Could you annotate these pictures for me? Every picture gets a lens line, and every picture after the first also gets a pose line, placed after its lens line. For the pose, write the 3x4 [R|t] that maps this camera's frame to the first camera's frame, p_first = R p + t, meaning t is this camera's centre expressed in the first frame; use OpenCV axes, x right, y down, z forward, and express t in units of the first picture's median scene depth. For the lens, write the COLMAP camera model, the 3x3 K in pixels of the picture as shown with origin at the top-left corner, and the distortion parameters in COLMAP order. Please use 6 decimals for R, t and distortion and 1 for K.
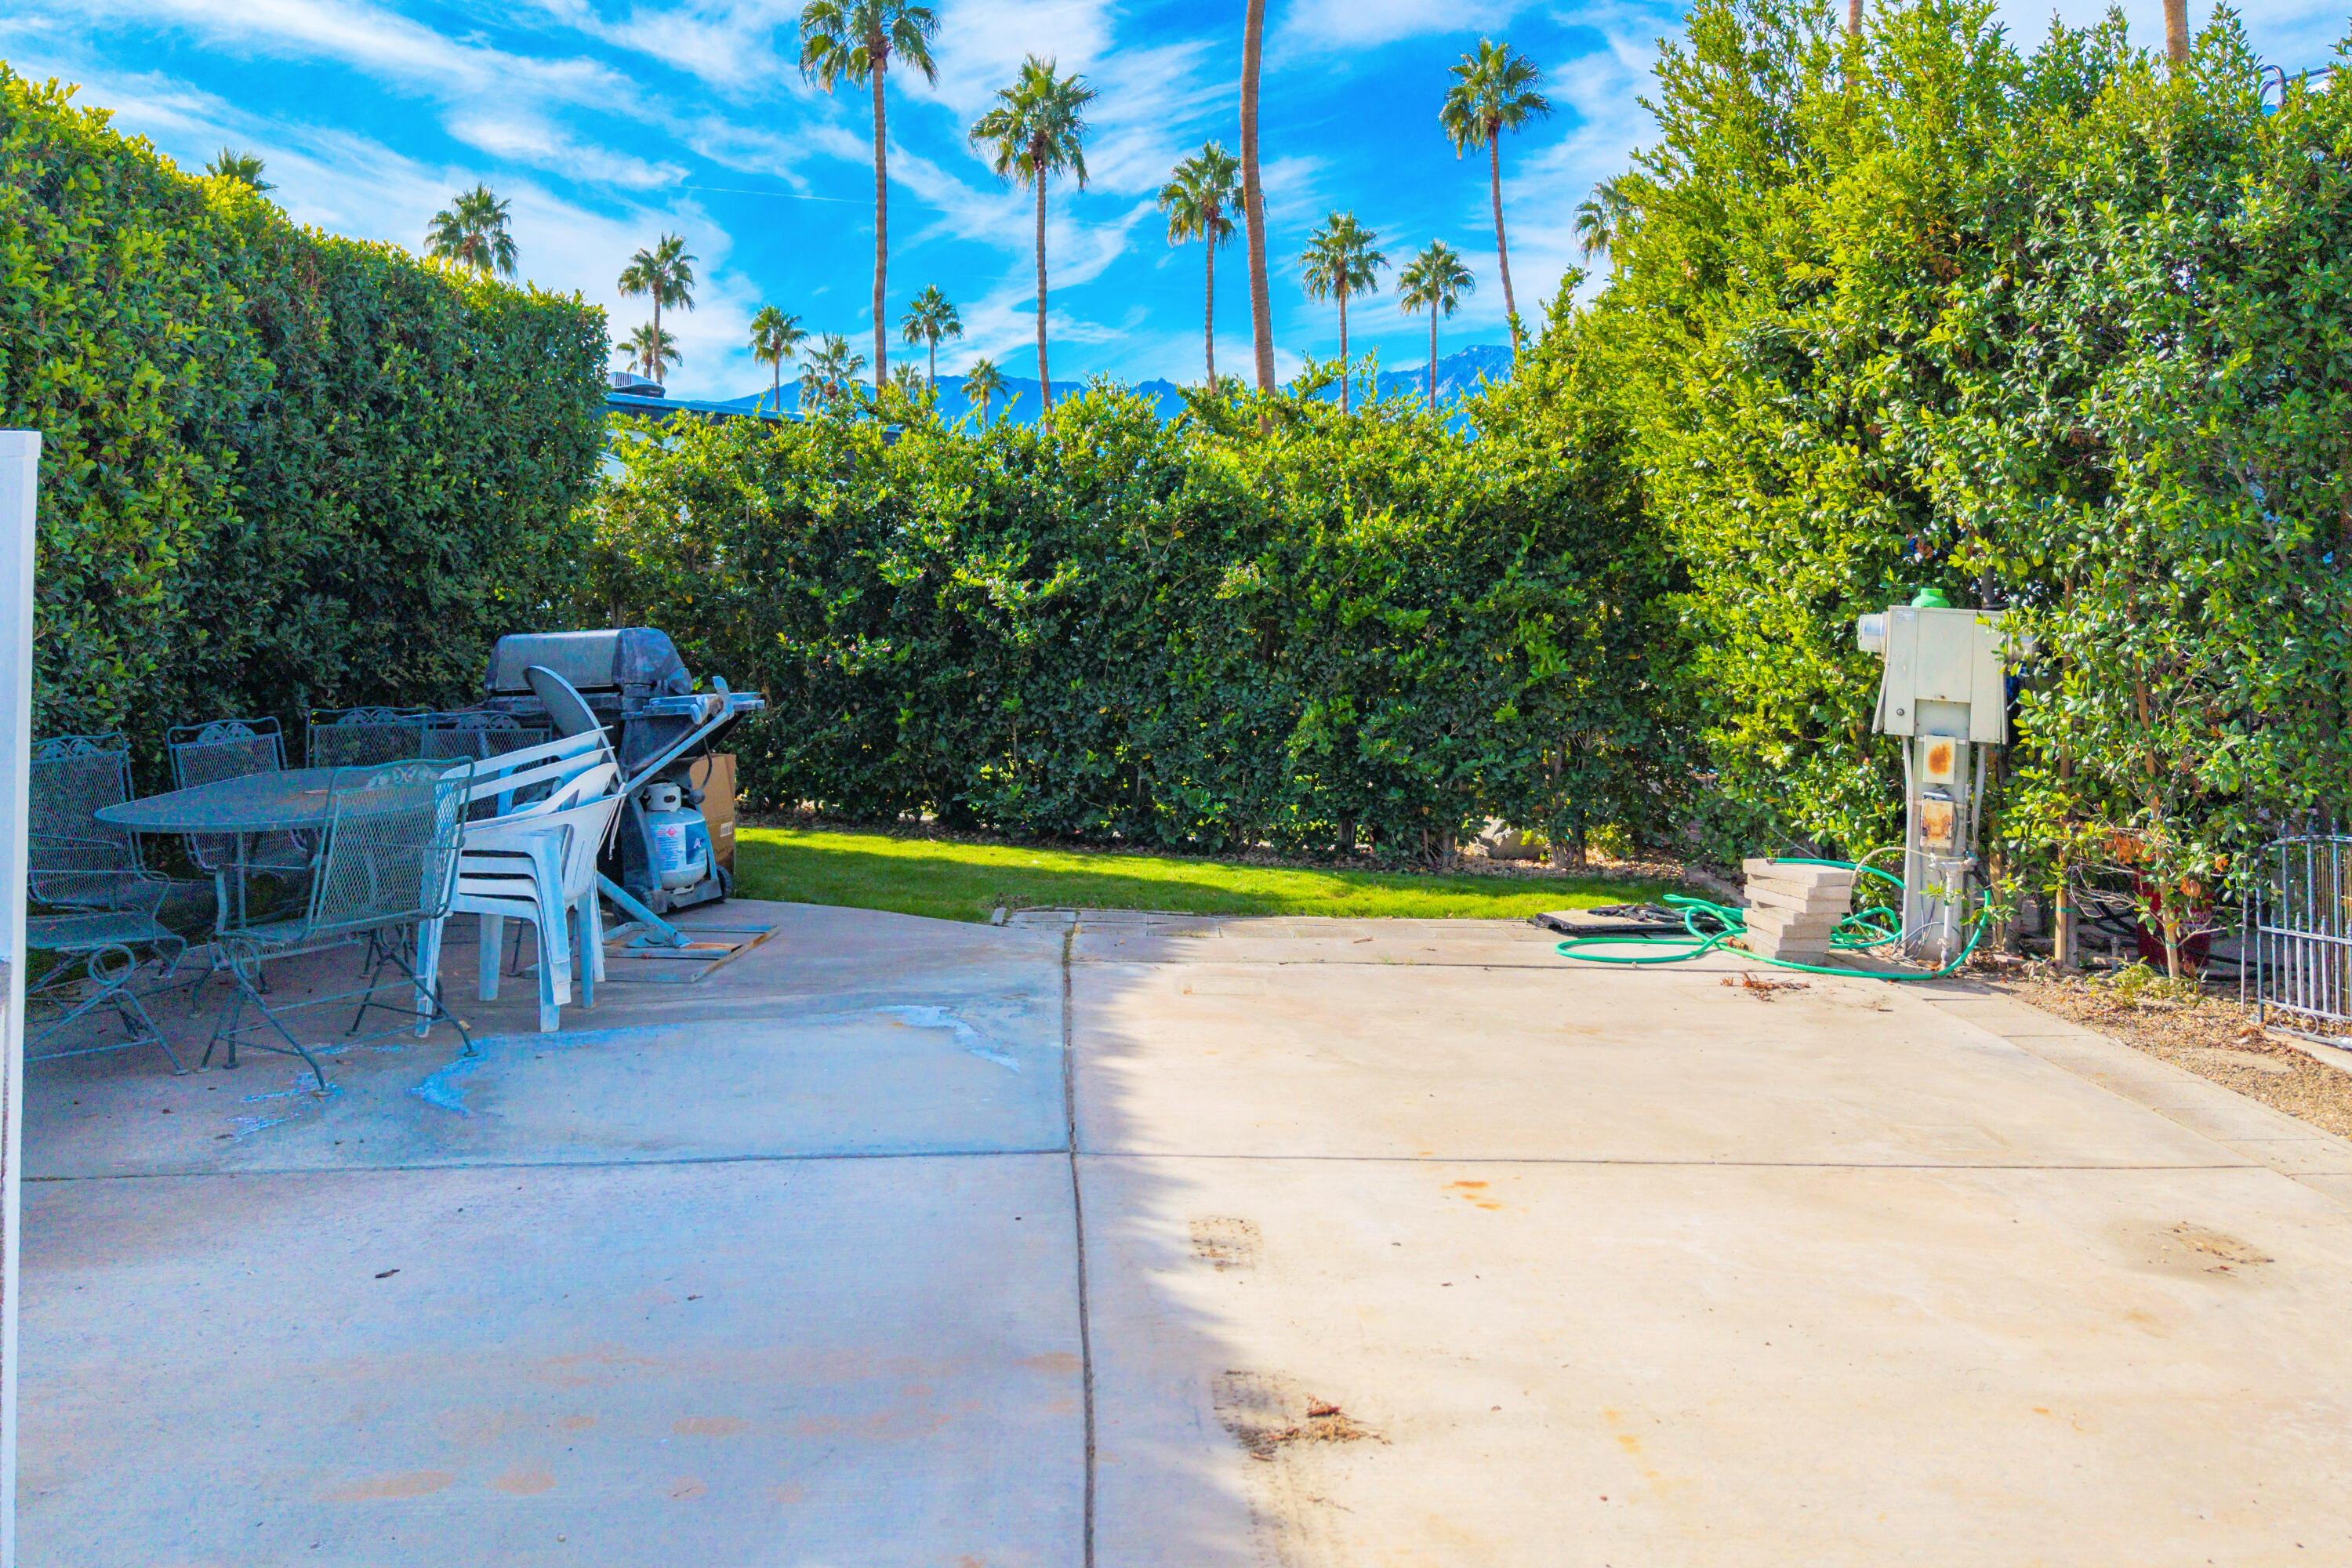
lens RADIAL K [[1898.7, 0, 1210.7], [0, 1898.7, 556.5], [0, 0, 1]] dist [-0.001441, -0.000454]
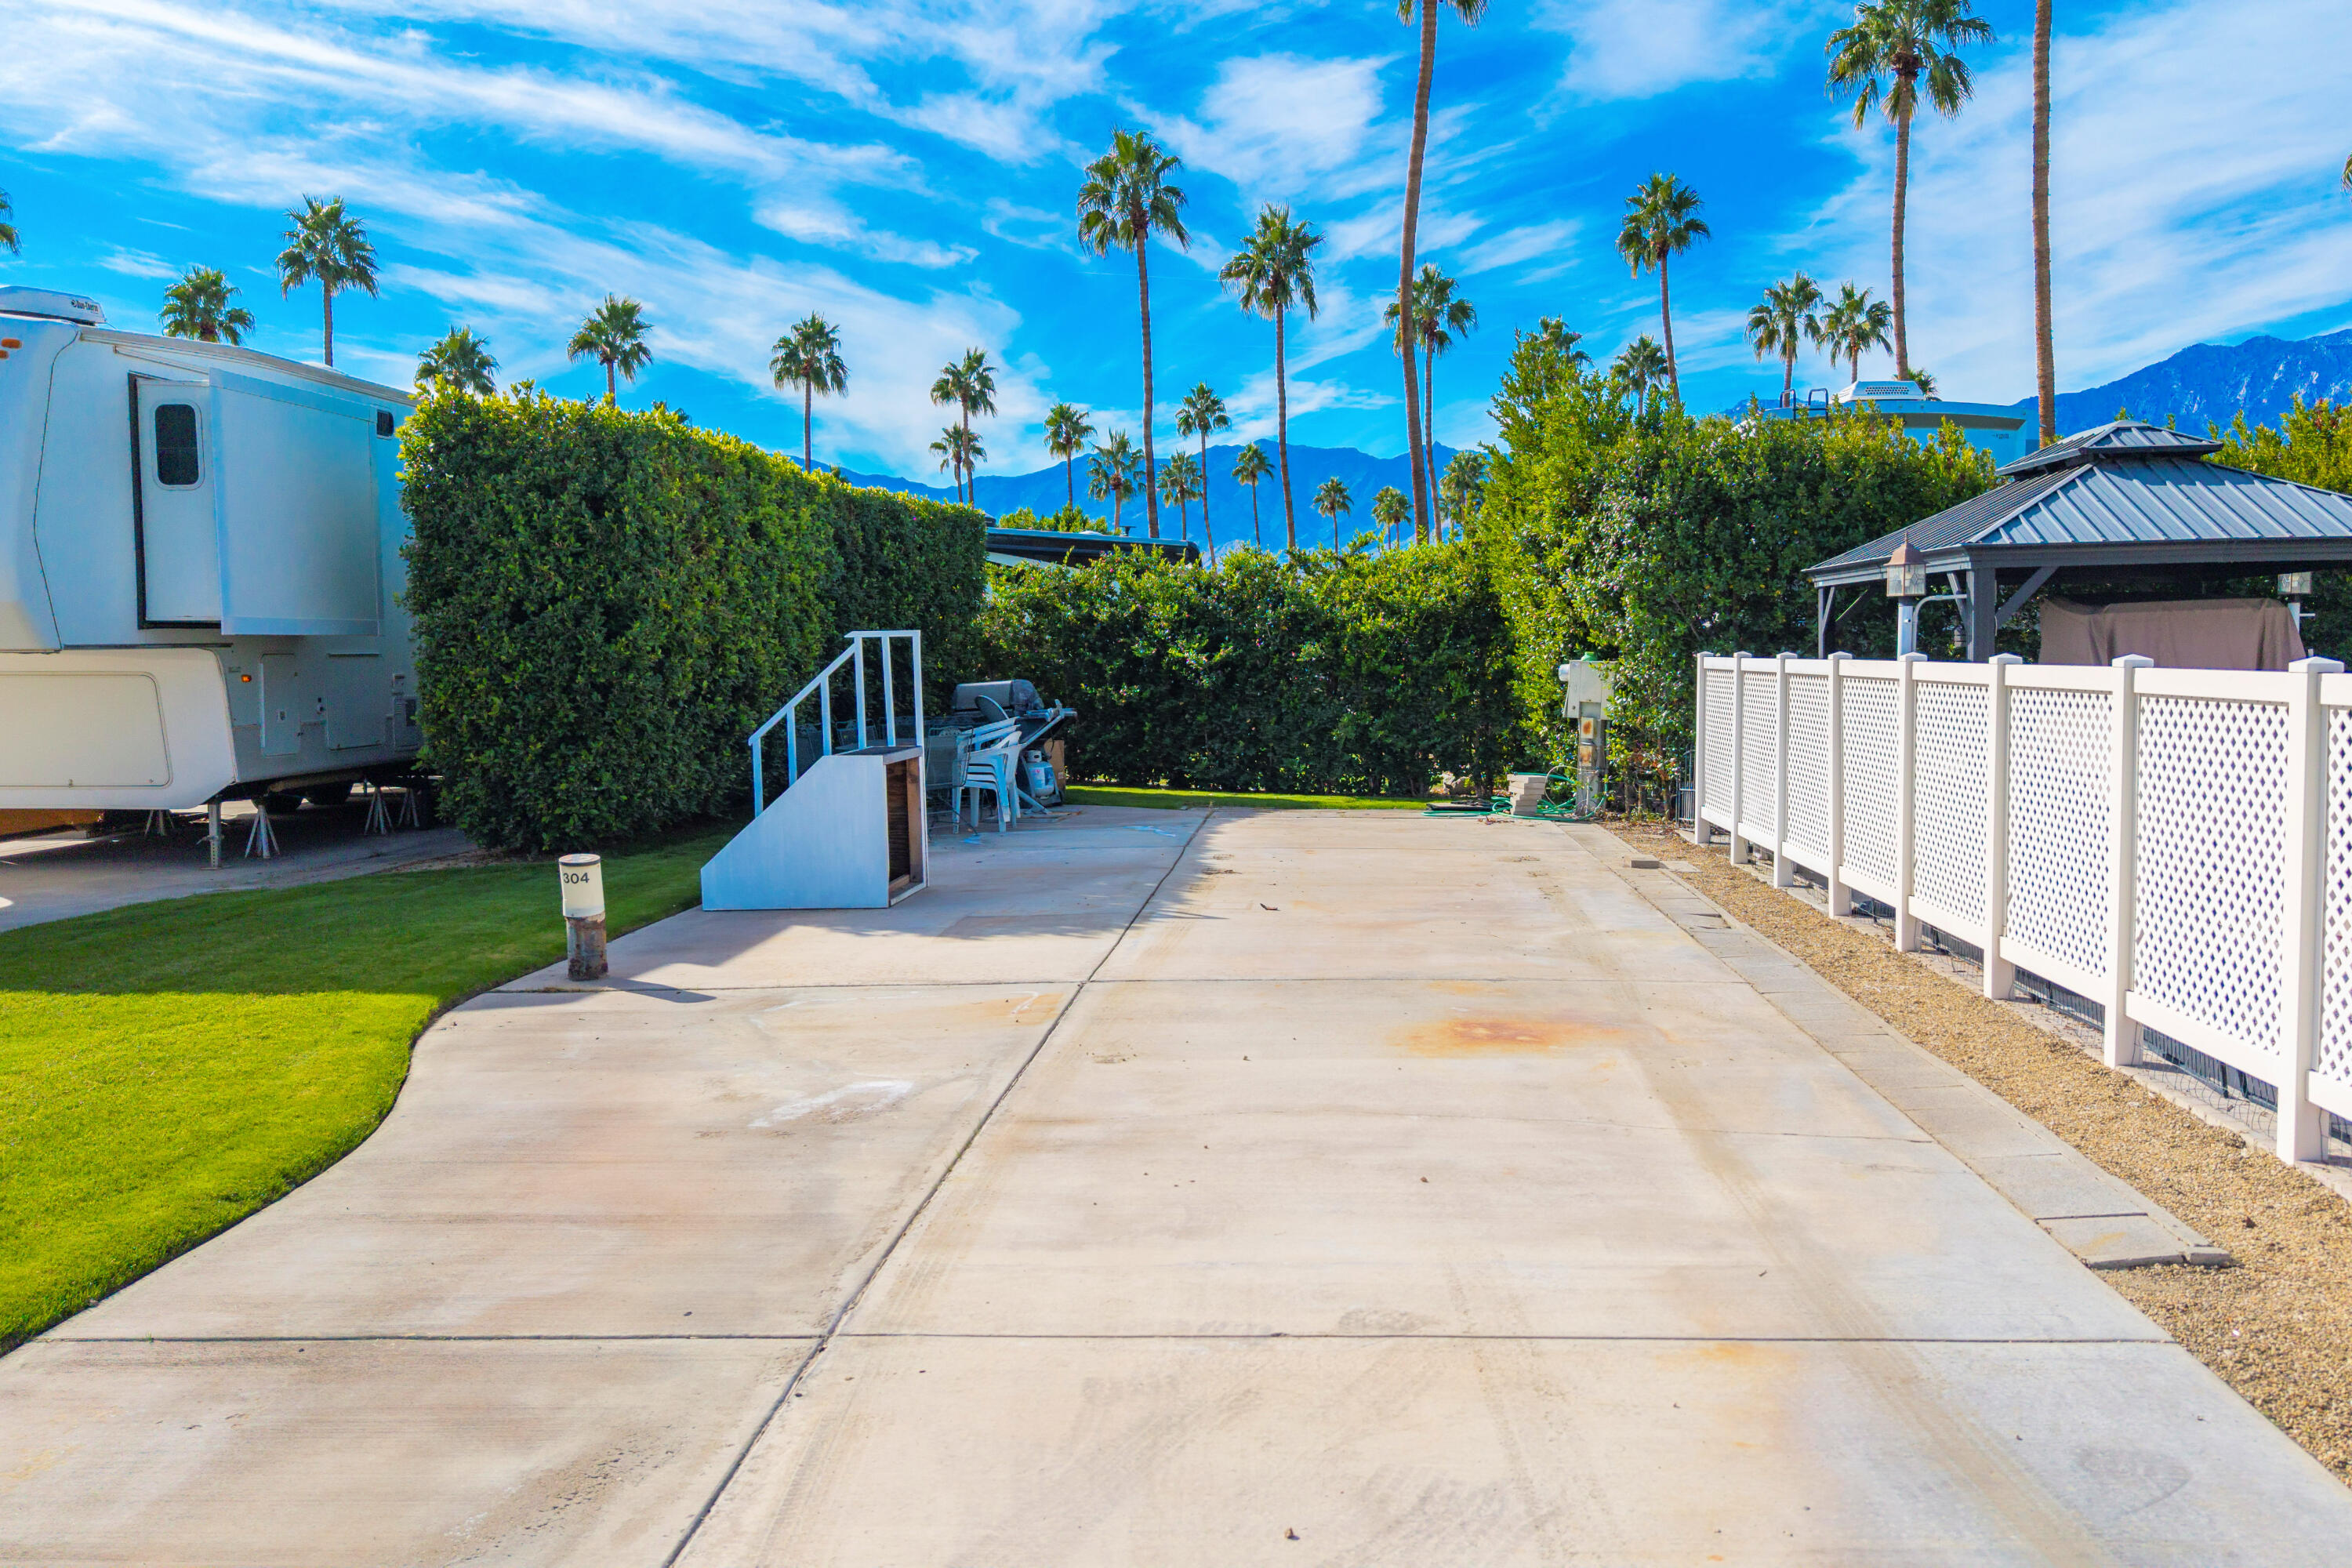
lens RADIAL K [[1812.9, 0, 1325.5], [0, 1812.9, 803.3], [0, 0, 1]] dist [0.054512, -0.071844]
pose [[0.996003, -0.010203, -0.088741, 0.188056], [0.019149, 0.994747, 0.100559, -0.019150], [0.087248, -0.101857, 0.990966, -0.843638]]
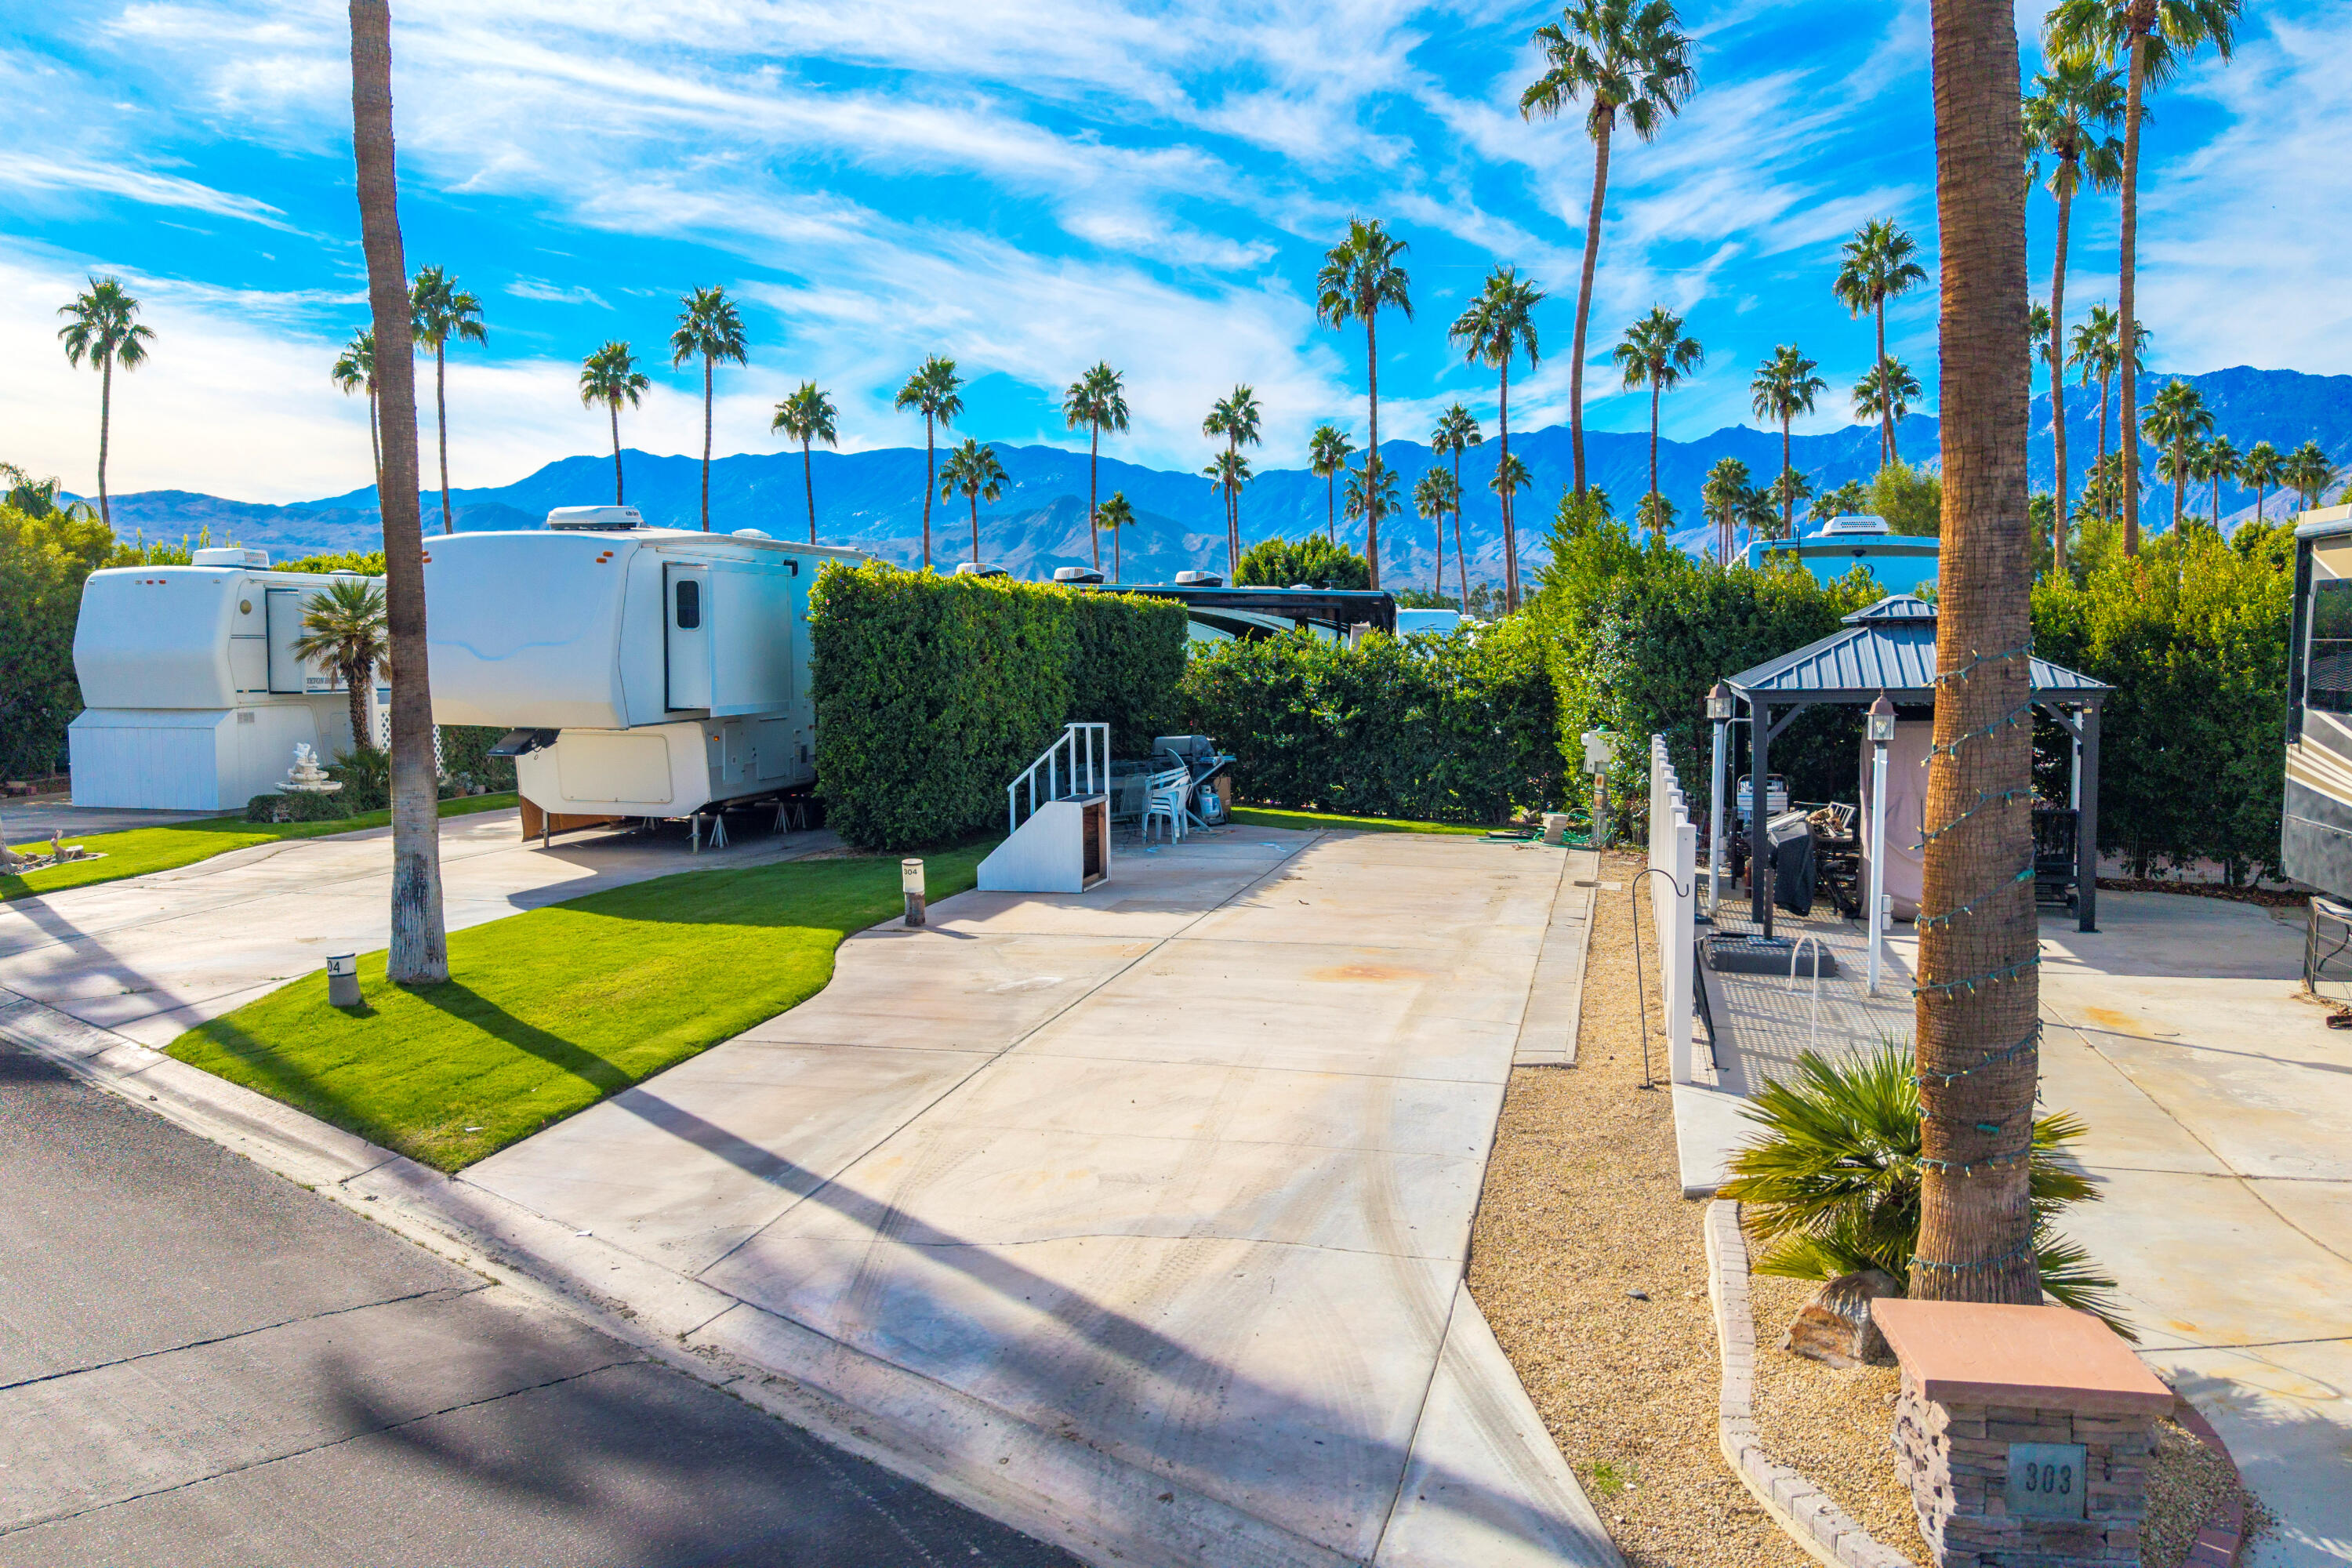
lens RADIAL K [[1796.3, 0, 1217.3], [0, 1796.3, 790.3], [0, 0, 1]] dist [0.222971, -0.603463]
pose [[0.955470, 0.014246, -0.294744, 0.478918], [0.014254, 0.995440, 0.094319, -0.119467], [0.294743, -0.094321, 0.950910, -1.437956]]
